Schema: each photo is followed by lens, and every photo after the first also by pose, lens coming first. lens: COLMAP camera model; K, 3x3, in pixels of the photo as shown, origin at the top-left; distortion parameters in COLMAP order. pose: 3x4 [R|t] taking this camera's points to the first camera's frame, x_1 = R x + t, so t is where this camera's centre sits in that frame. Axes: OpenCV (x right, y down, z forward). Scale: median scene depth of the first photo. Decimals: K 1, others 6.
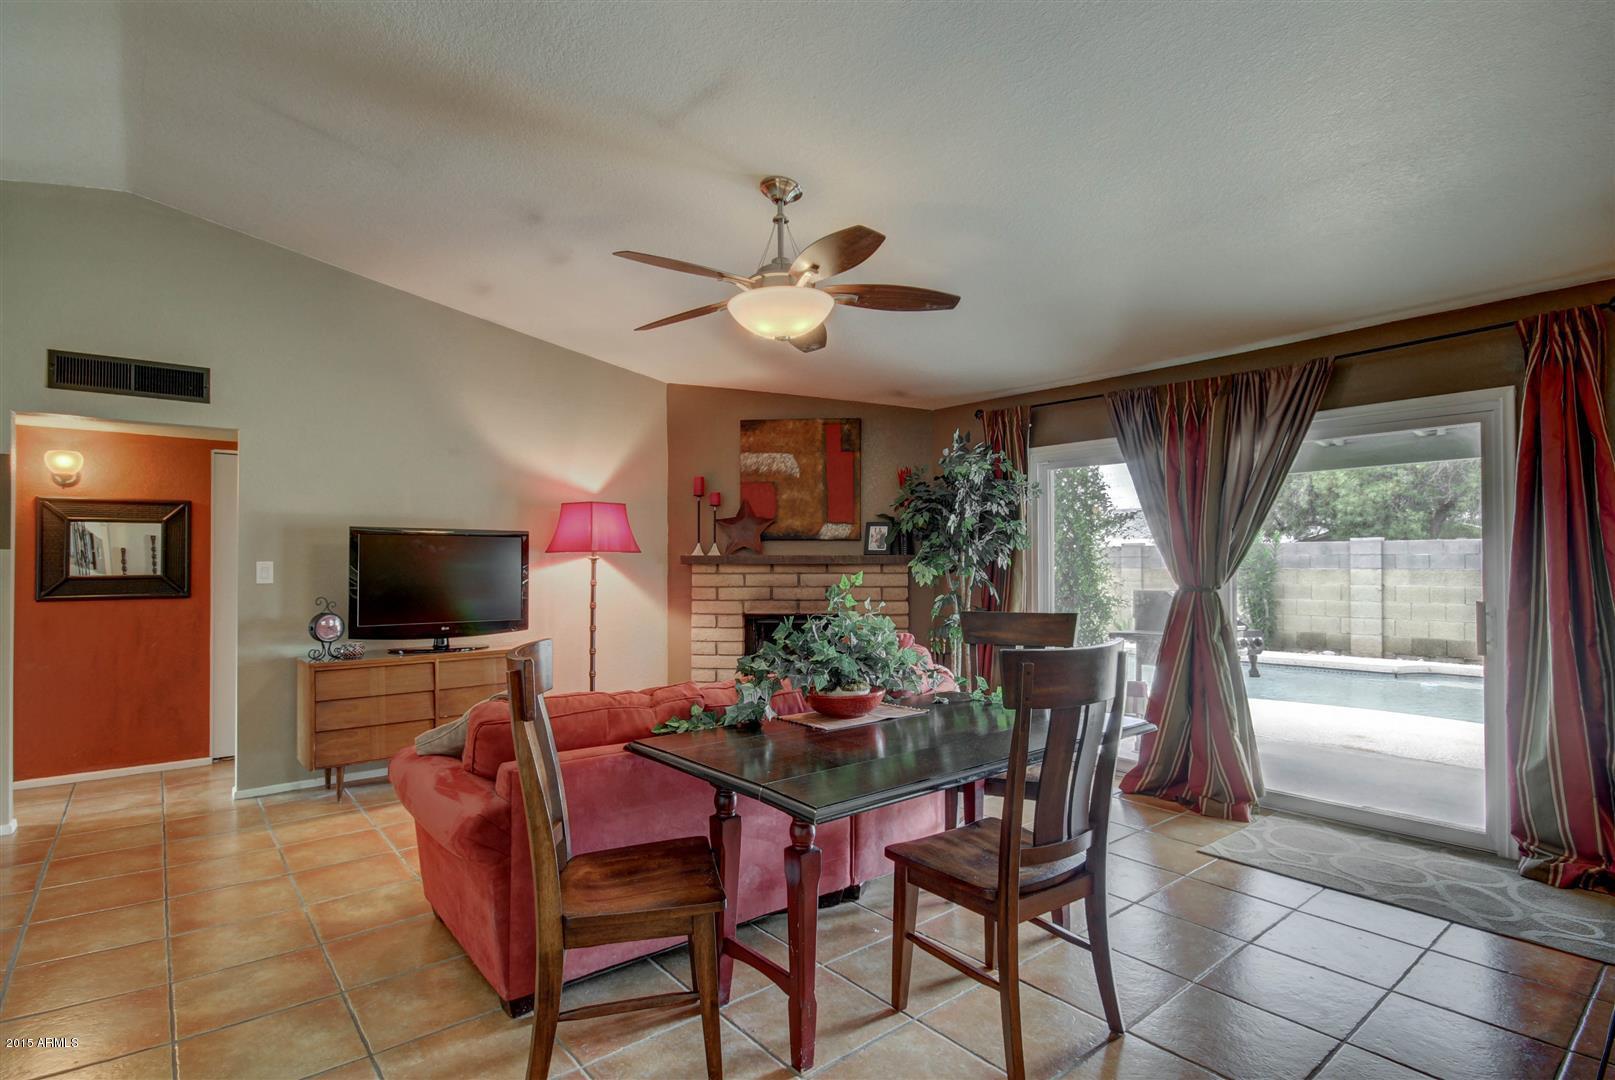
lens RADIAL K [[799.9, 0, 807.5], [0, 799.9, 540.0], [0, 0, 1]] dist [-0.001591, 0.001120]
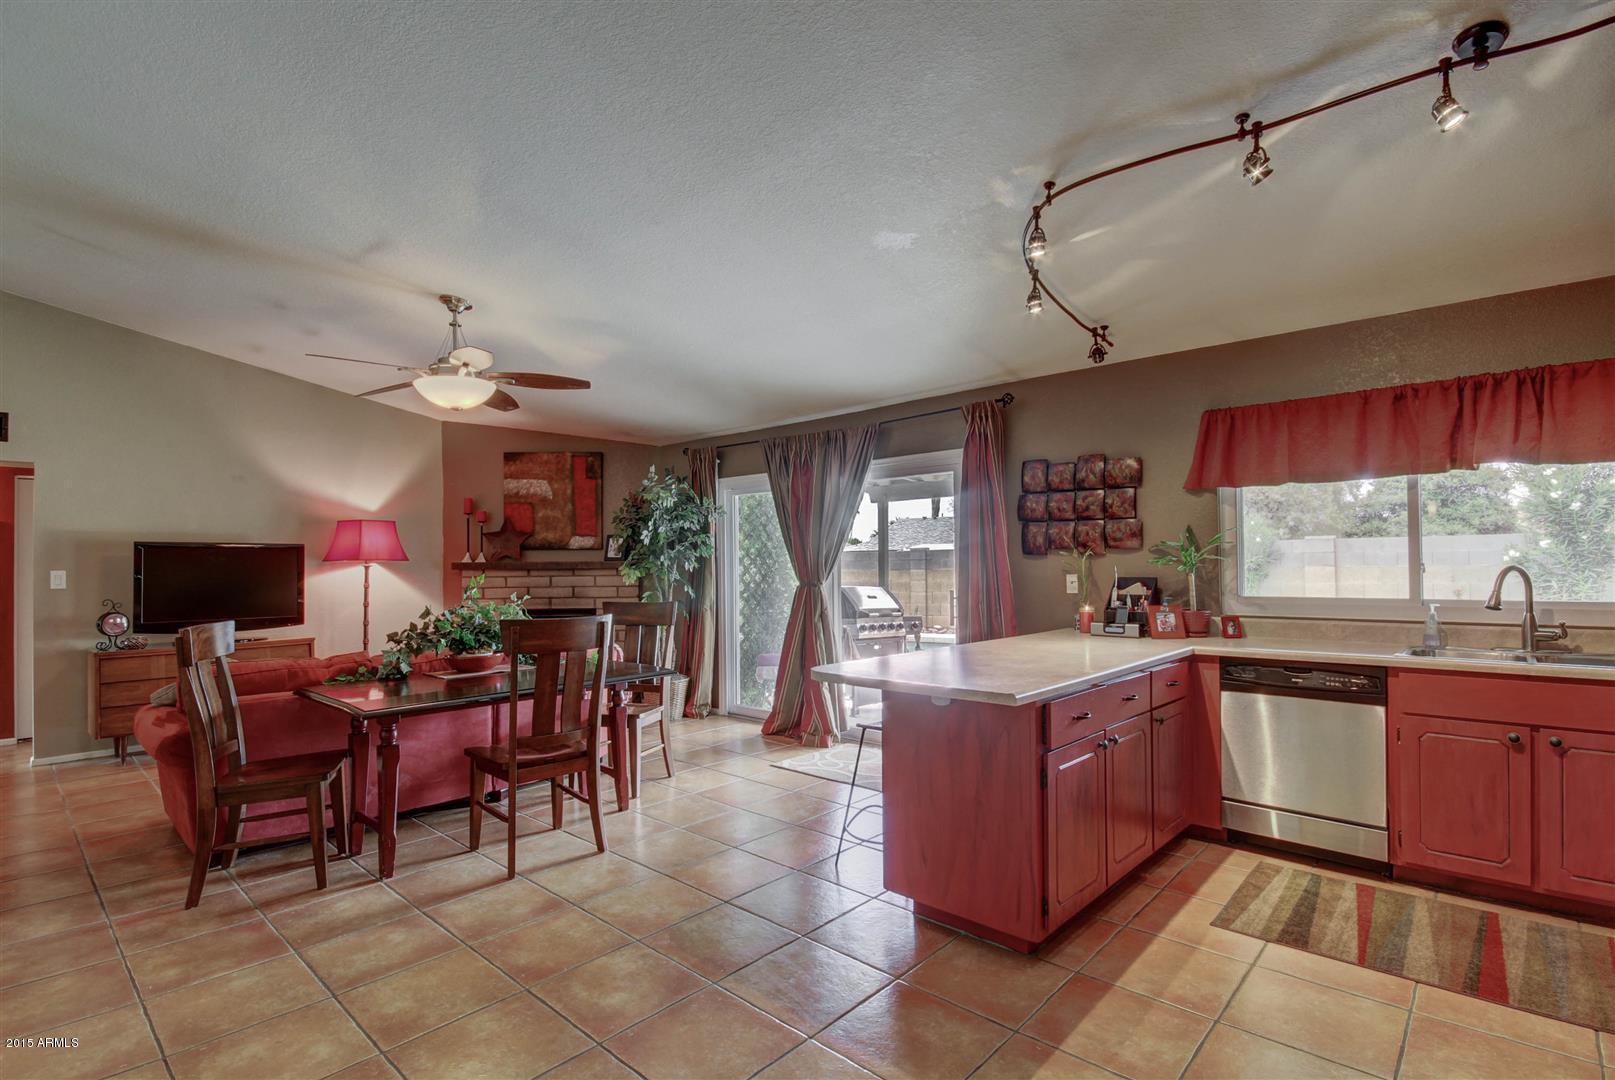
lens RADIAL K [[765.9, 0, 807.5], [0, 765.9, 540.0], [0, 0, 1]] dist [-0.001243, -0.002009]
pose [[0.990640, -0.004004, 0.136444, 0.255957], [0.004778, 0.999974, -0.005343, -0.007481], [-0.136419, 0.005945, 0.990633, -0.268310]]
